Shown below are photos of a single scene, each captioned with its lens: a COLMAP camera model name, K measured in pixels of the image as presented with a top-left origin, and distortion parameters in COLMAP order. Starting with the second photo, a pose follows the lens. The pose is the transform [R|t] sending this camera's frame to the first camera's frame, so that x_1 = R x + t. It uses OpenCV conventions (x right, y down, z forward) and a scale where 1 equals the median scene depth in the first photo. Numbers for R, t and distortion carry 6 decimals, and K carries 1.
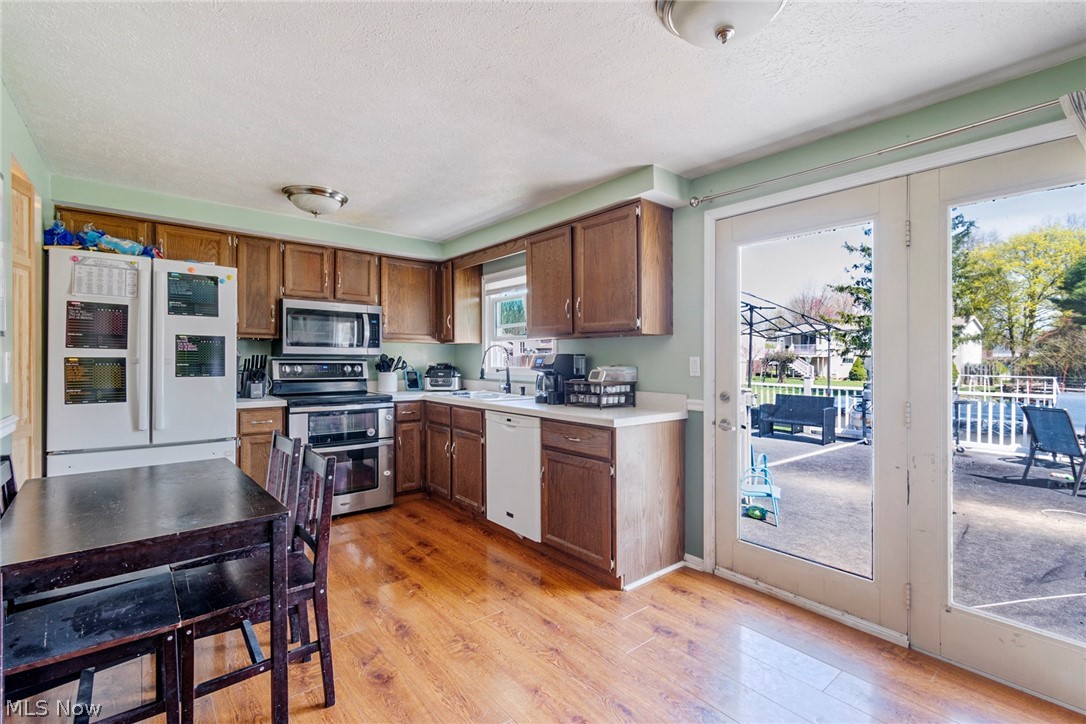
lens RADIAL K [[482.5, 0, 545.1], [0, 482.5, 358.0], [0, 0, 1]] dist [-0.000062, 0.000319]
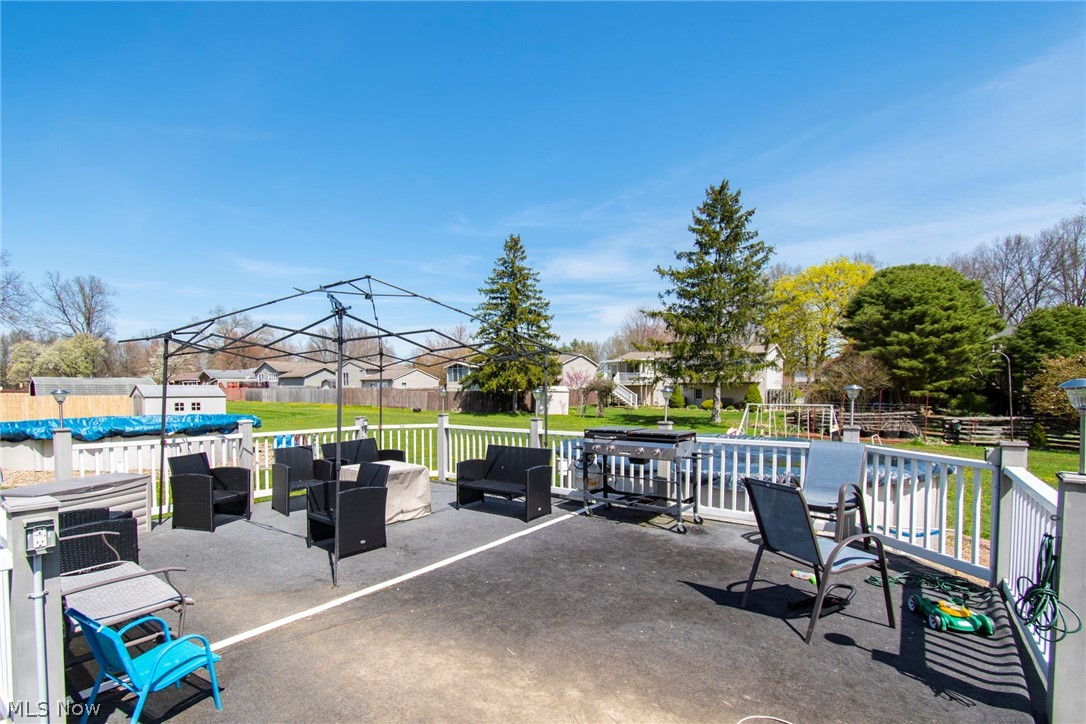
lens RADIAL K [[494.8, 0, 493.7], [0, 494.8, 416.2], [0, 0, 1]] dist [0.001785, 0.000330]
pose [[0.980127, -0.028362, 0.196335, 0.087890], [0.017495, 0.998229, 0.056860, -0.002310], [-0.197600, -0.052295, 0.978887, 0.072473]]
